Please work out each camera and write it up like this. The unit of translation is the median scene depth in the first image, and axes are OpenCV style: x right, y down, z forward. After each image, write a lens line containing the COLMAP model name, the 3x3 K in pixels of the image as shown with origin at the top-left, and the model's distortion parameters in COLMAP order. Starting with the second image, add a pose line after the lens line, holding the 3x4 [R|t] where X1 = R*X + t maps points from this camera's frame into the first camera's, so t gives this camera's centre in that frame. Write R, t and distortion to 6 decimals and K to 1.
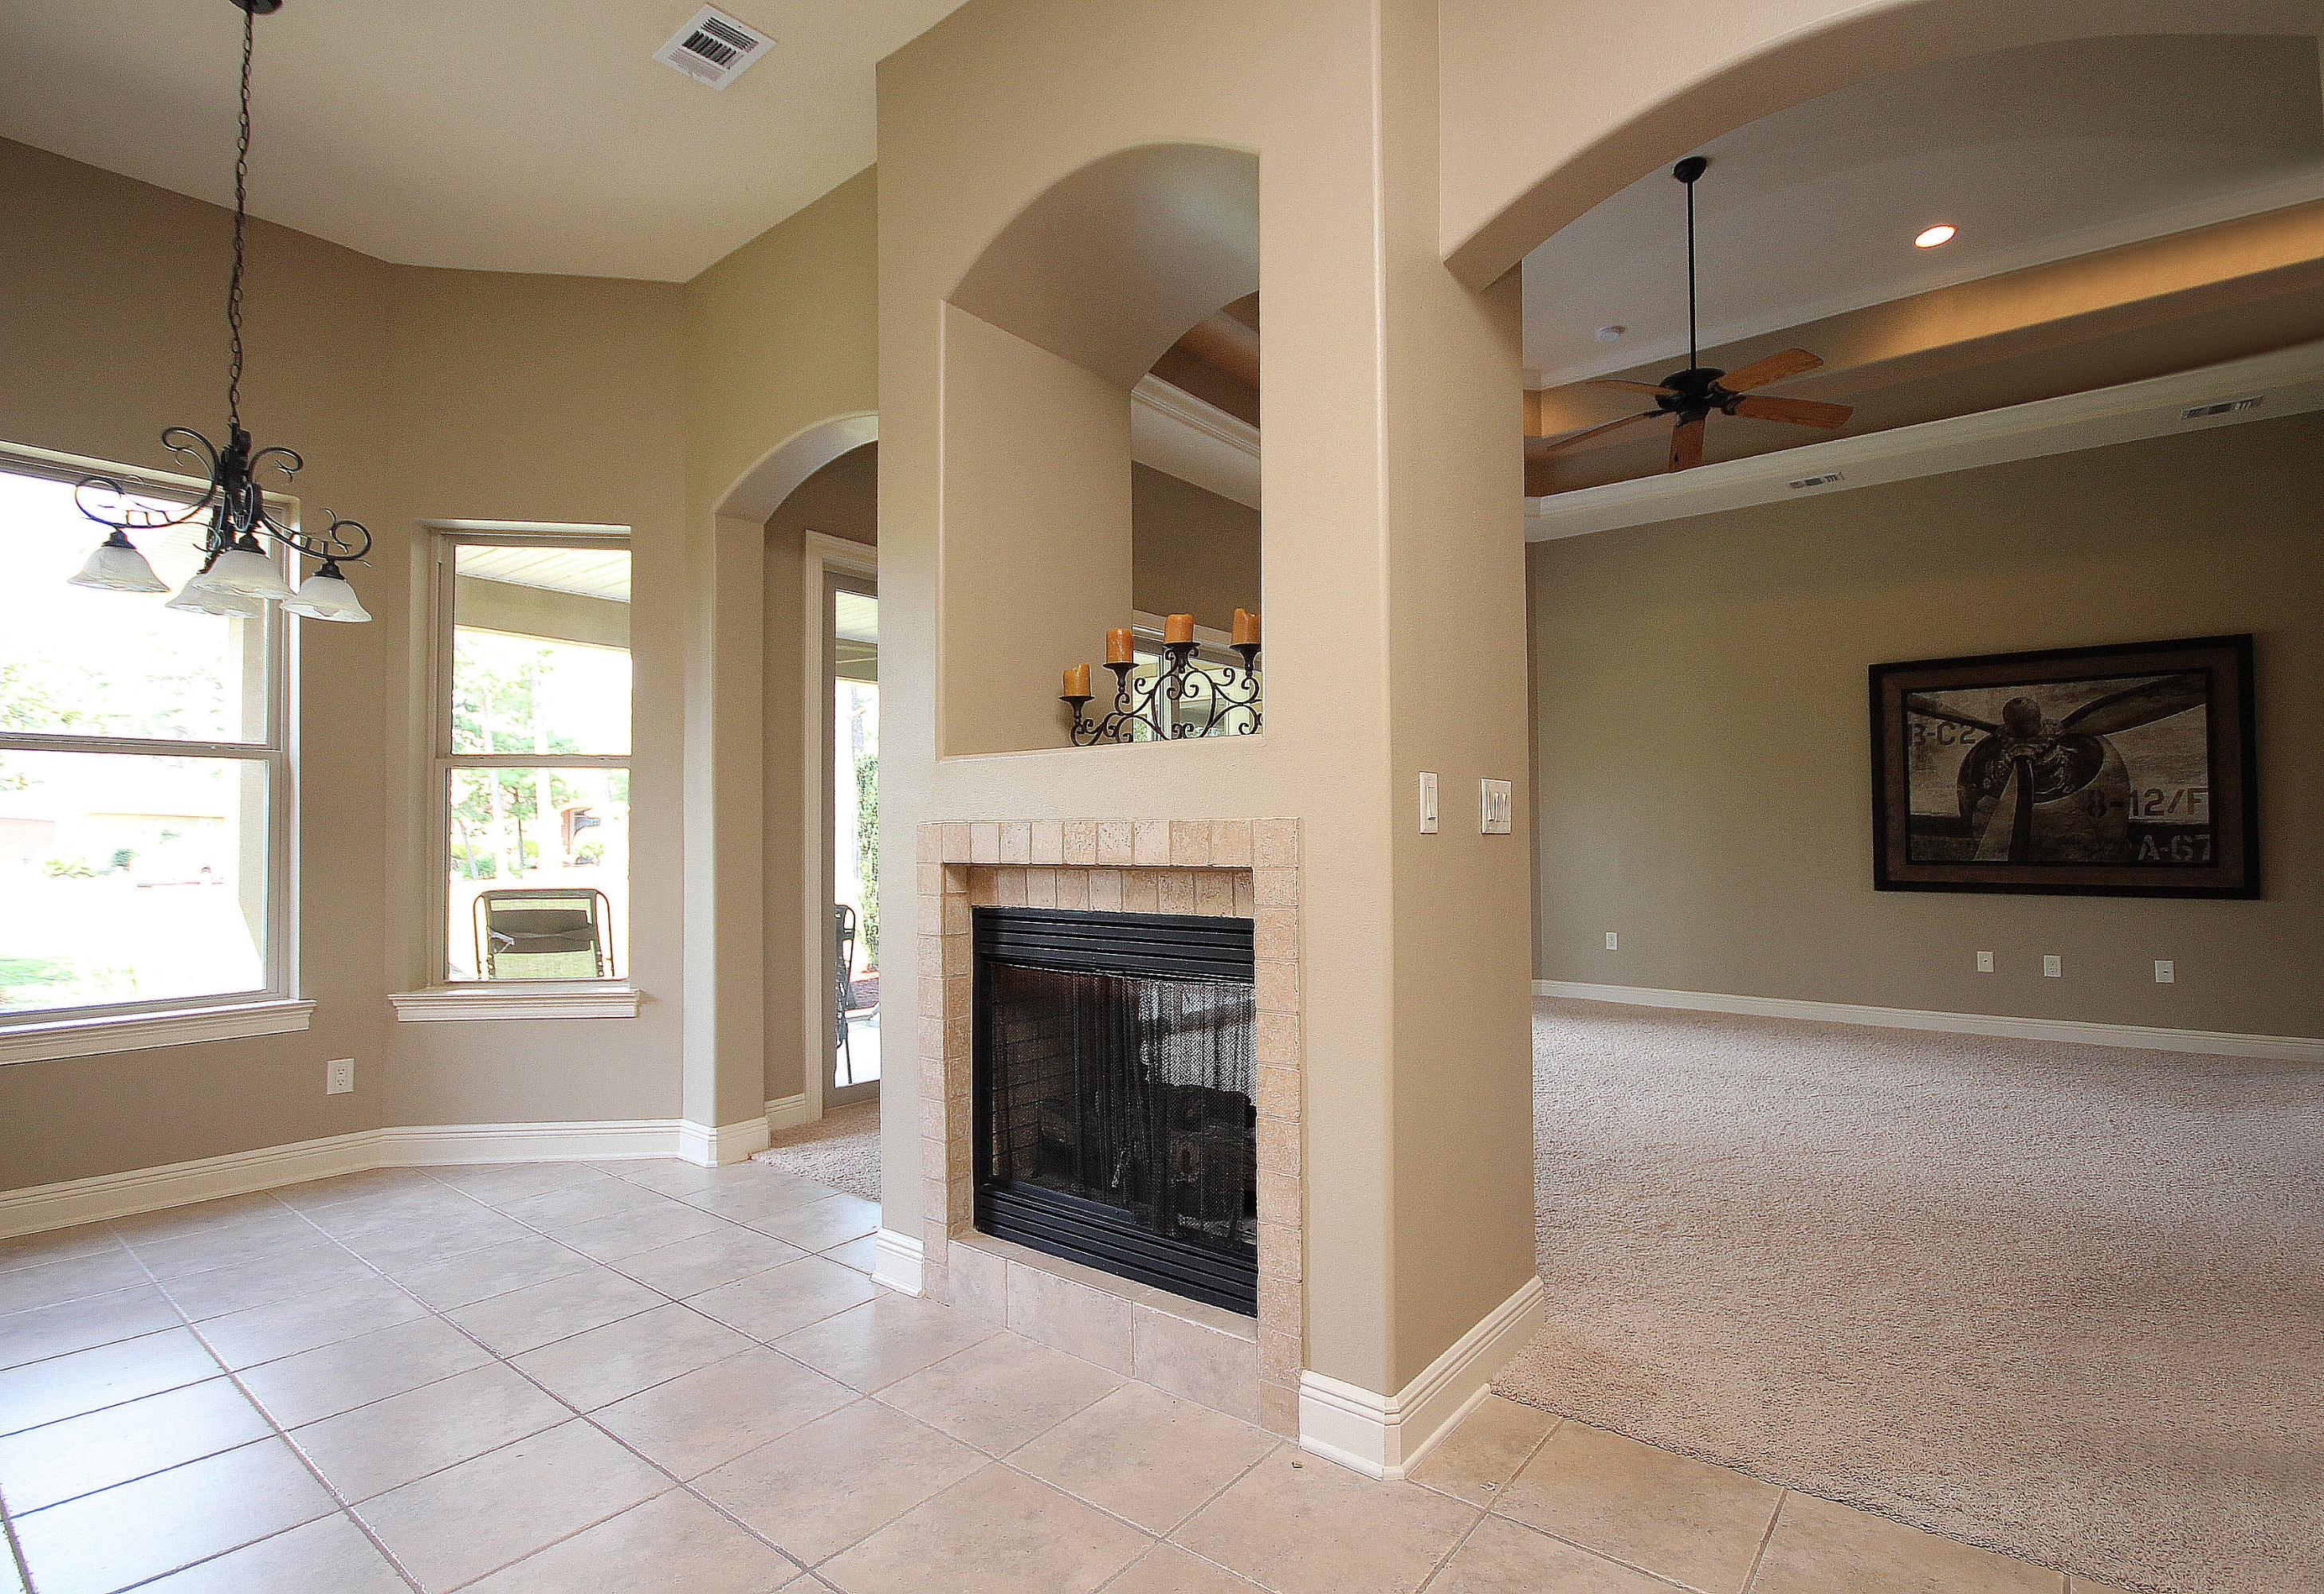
lens RADIAL K [[1132.5, 0, 1214.2], [0, 1132.5, 806.4], [0, 0, 1]] dist [-0.005674, -0.002110]
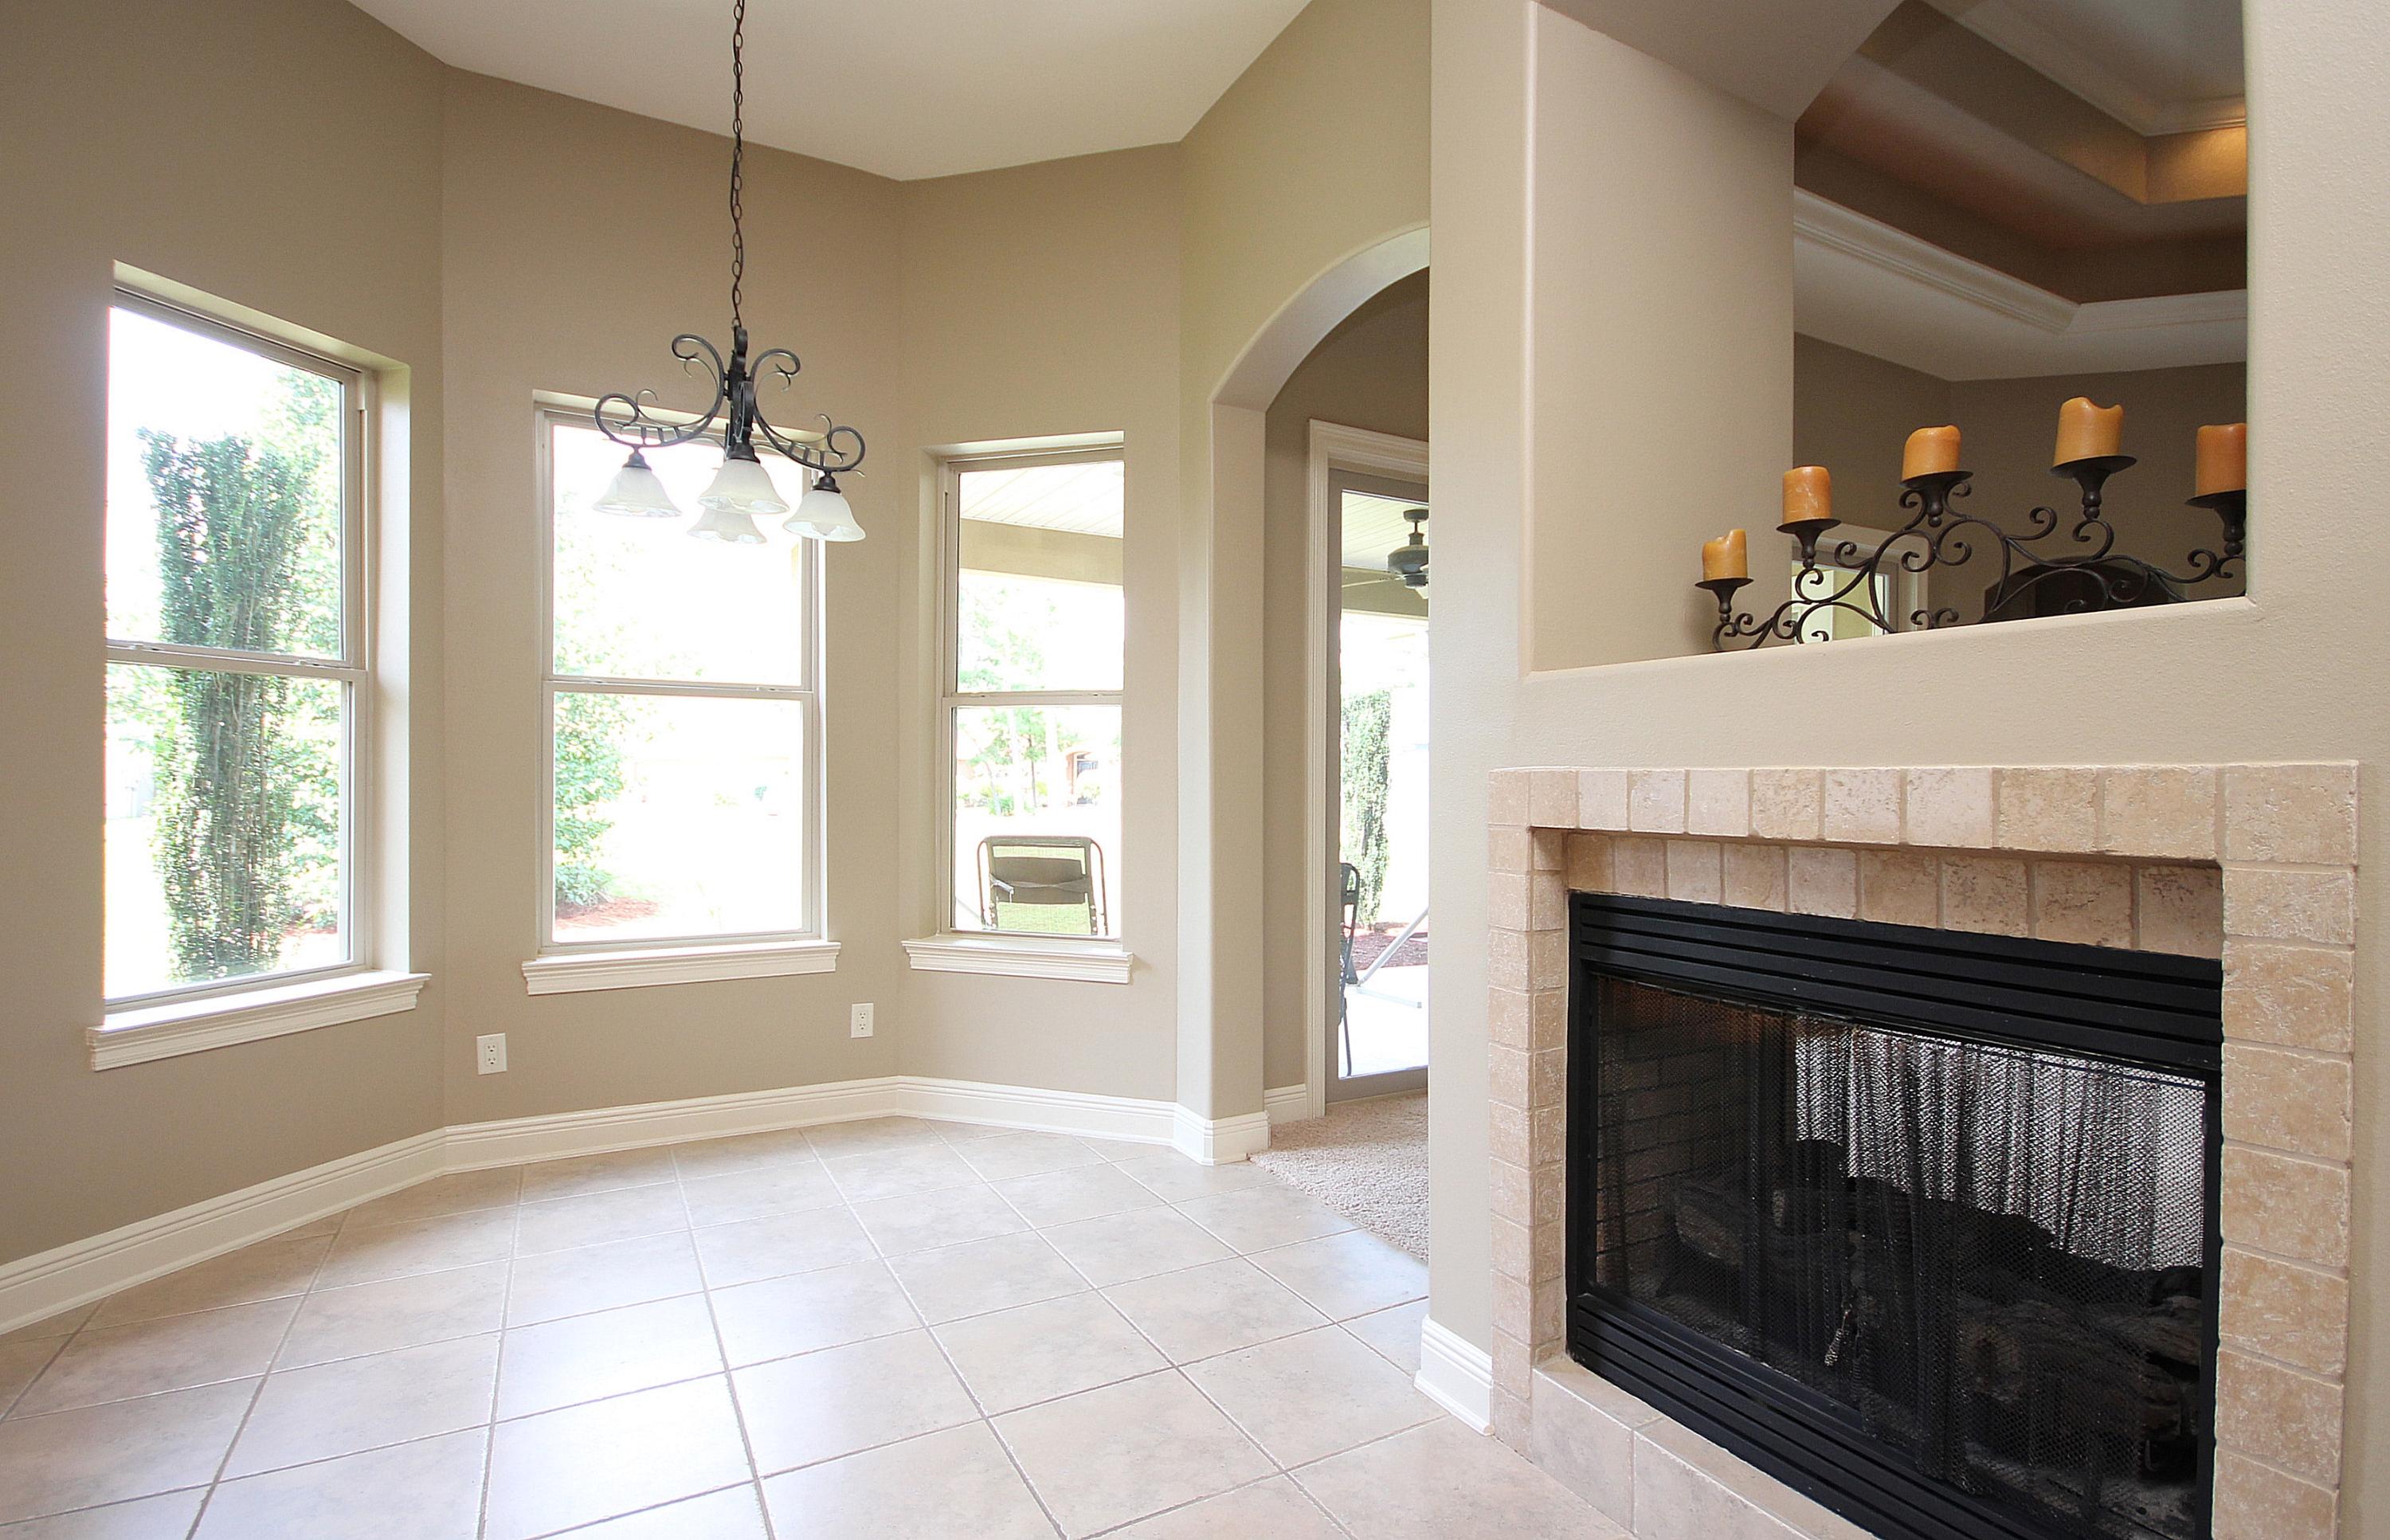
lens RADIAL K [[1159.8, 0, 1191.2], [0, 1159.8, 773.7], [0, 0, 1]] dist [0.001389, 0.000684]
pose [[0.914216, 0.008805, -0.405132, -0.132424], [-0.001150, 0.999816, 0.019134, 0.003885], [0.405226, -0.017027, 0.914058, 0.251824]]
